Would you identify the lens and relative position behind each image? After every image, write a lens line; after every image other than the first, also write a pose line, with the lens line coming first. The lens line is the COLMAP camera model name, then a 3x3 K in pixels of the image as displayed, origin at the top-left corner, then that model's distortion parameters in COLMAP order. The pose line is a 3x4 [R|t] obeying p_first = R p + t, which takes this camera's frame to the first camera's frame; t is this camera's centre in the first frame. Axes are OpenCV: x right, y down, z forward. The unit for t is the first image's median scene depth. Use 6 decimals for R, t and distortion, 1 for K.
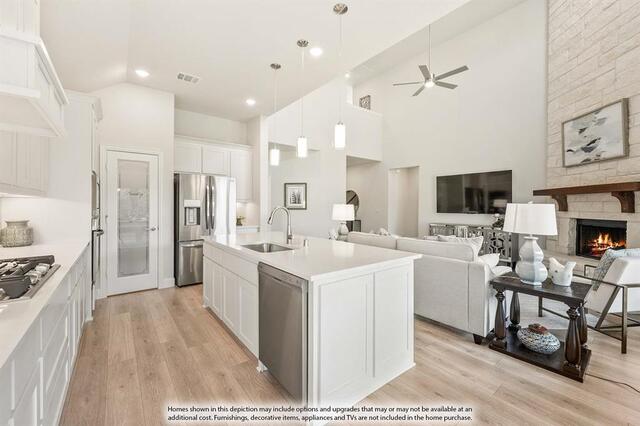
lens RADIAL K [[263.5, 0, 319.5], [0, 263.5, 207.3], [0, 0, 1]] dist [0.000441, -0.000040]
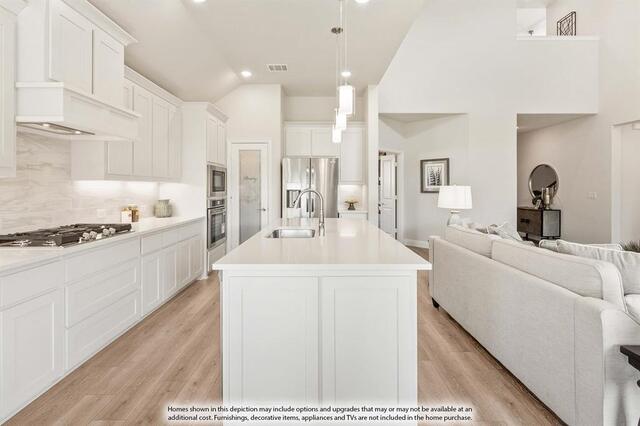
lens RADIAL K [[298.9, 0, 320.4], [0, 298.9, 188.0], [0, 0, 1]] dist [-0.000546, 0.000056]
pose [[0.789189, -0.004501, -0.614134, 0.299288], [0.000234, 0.999975, -0.007029, 0.000156], [0.614151, 0.005403, 0.789170, 0.131206]]
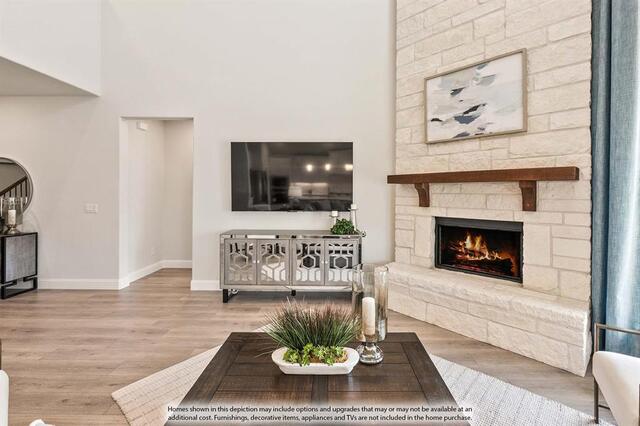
lens RADIAL K [[270.7, 0, 321.4], [0, 270.7, 193.1], [0, 0, 1]] dist [-0.000349, -0.000197]
pose [[0.621402, -0.005969, 0.783469, 0.212538], [0.002942, 0.999982, 0.005285, -0.027856], [-0.783486, -0.000979, 0.621408, 0.835682]]
